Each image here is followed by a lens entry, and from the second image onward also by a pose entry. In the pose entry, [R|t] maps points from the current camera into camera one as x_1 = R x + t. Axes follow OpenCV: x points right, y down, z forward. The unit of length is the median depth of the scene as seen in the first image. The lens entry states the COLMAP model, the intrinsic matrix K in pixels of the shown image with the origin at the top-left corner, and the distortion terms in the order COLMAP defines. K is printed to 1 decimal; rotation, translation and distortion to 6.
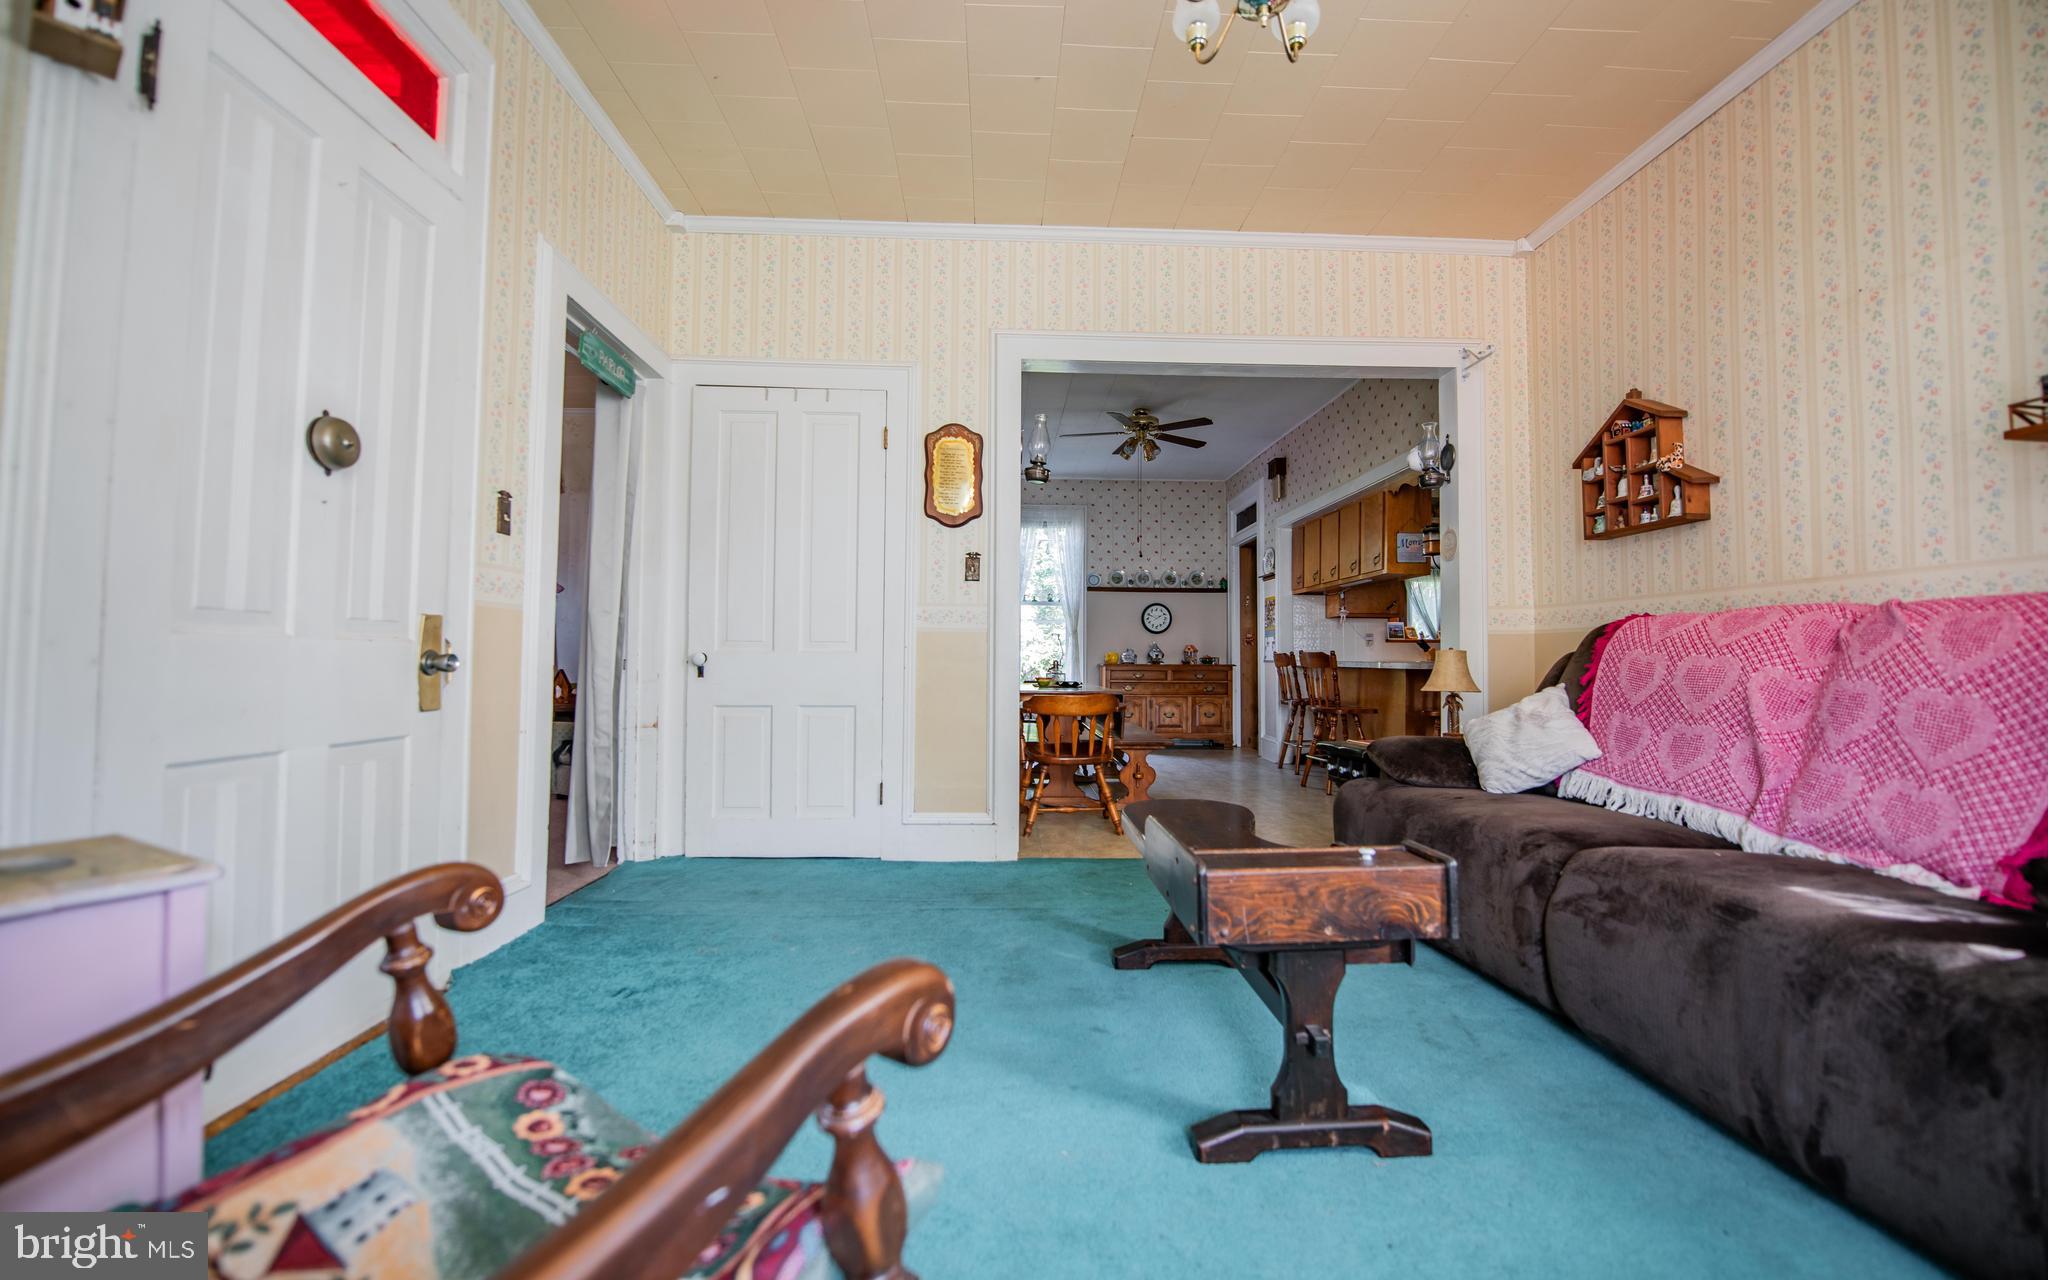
lens RADIAL K [[883.4, 0, 1041.7], [0, 883.4, 640.8], [0, 0, 1]] dist [0.002085, -0.005131]
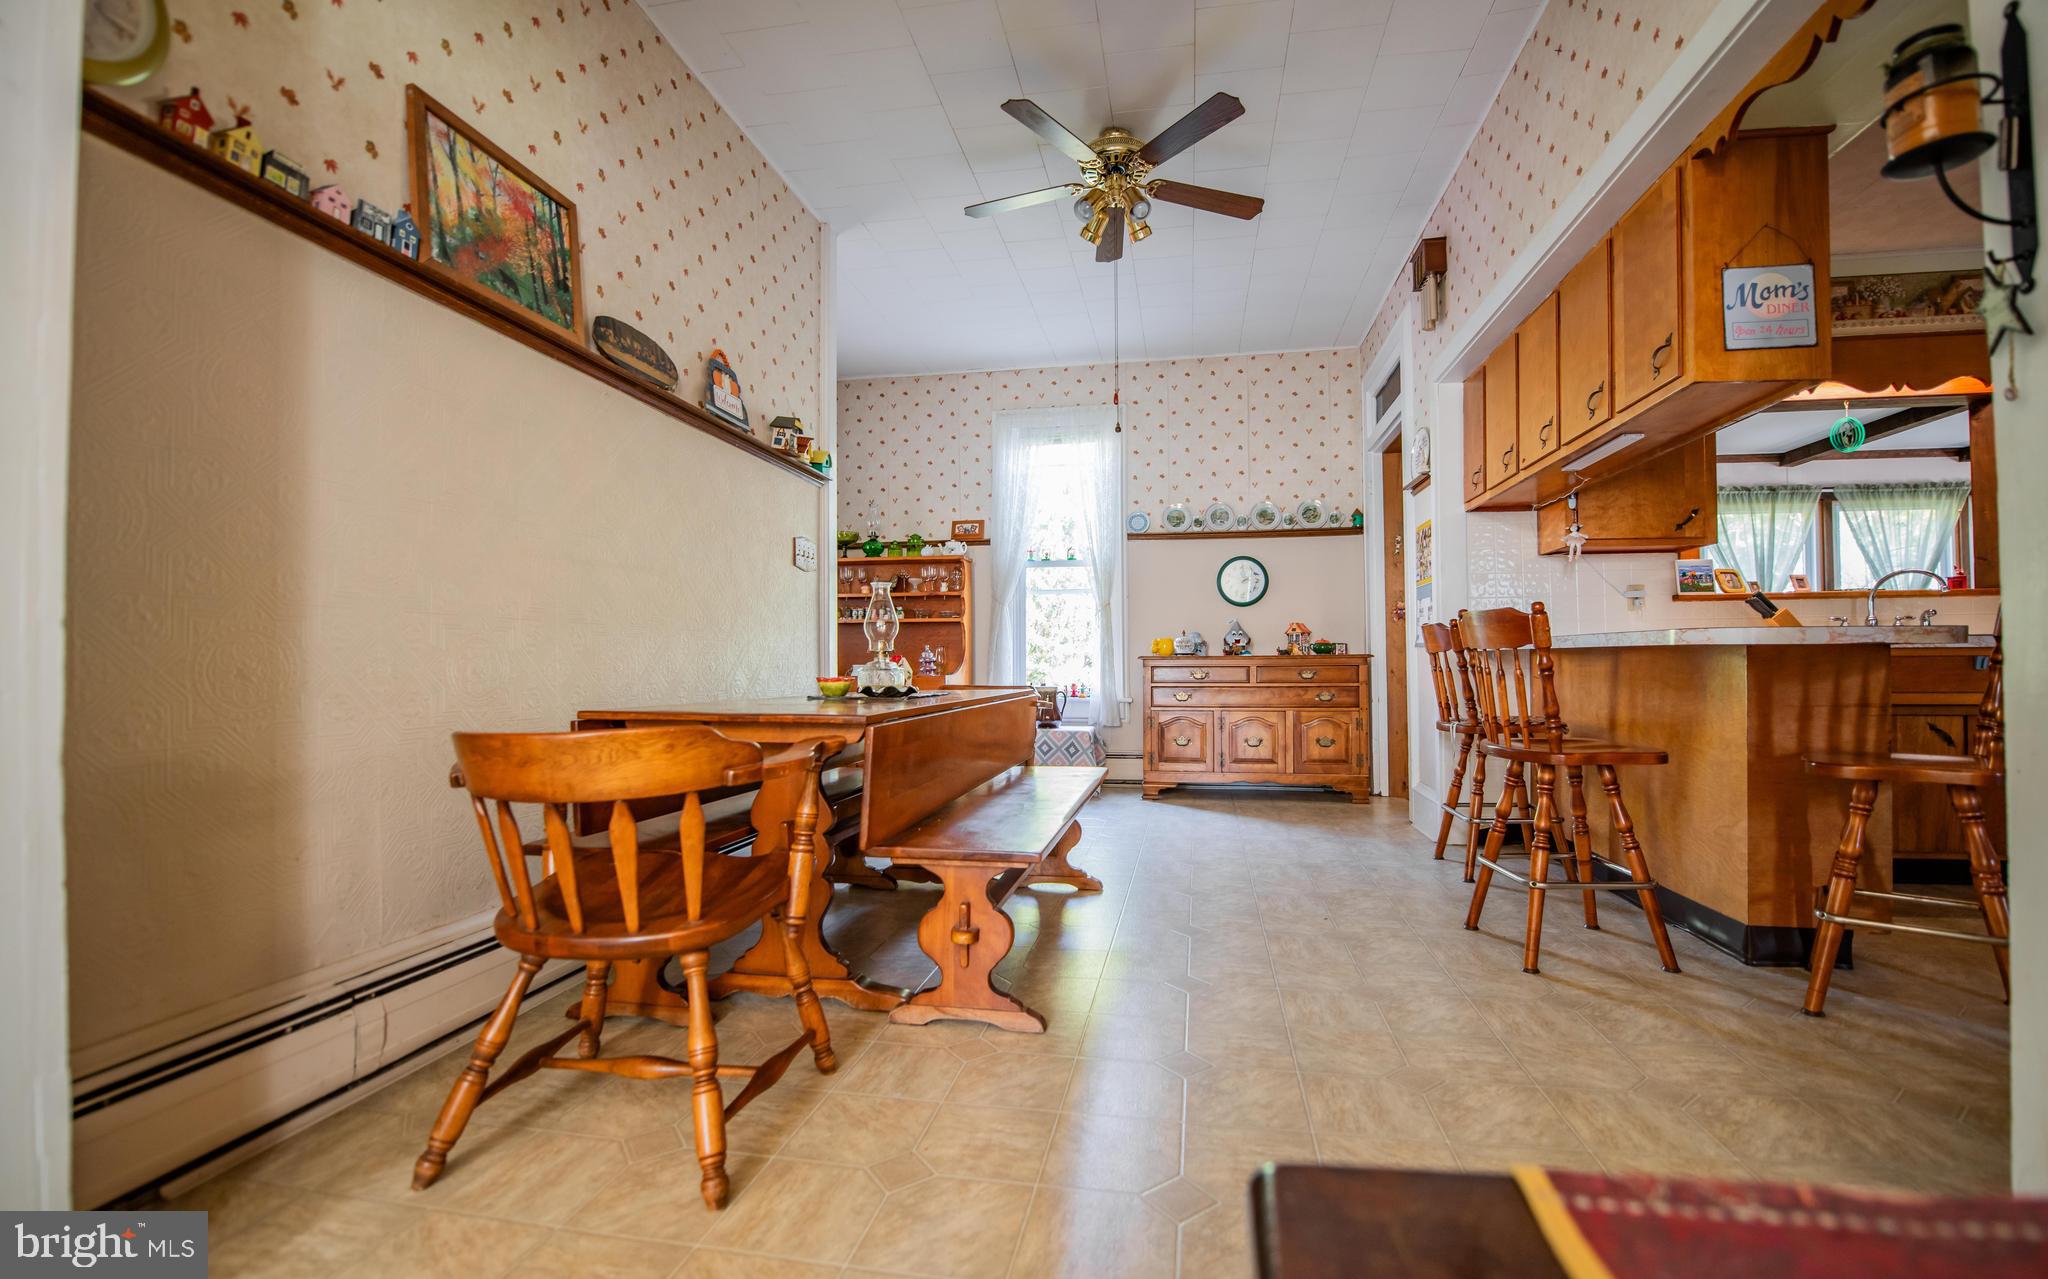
lens RADIAL K [[926.0, 0, 1039.5], [0, 926.0, 652.0], [0, 0, 1]] dist [0.006008, -0.000807]
pose [[0.978044, -0.018591, -0.207567, 0.134657], [0.020288, 0.999776, 0.006051, 0.018127], [0.207408, -0.010129, 0.978202, 0.374428]]
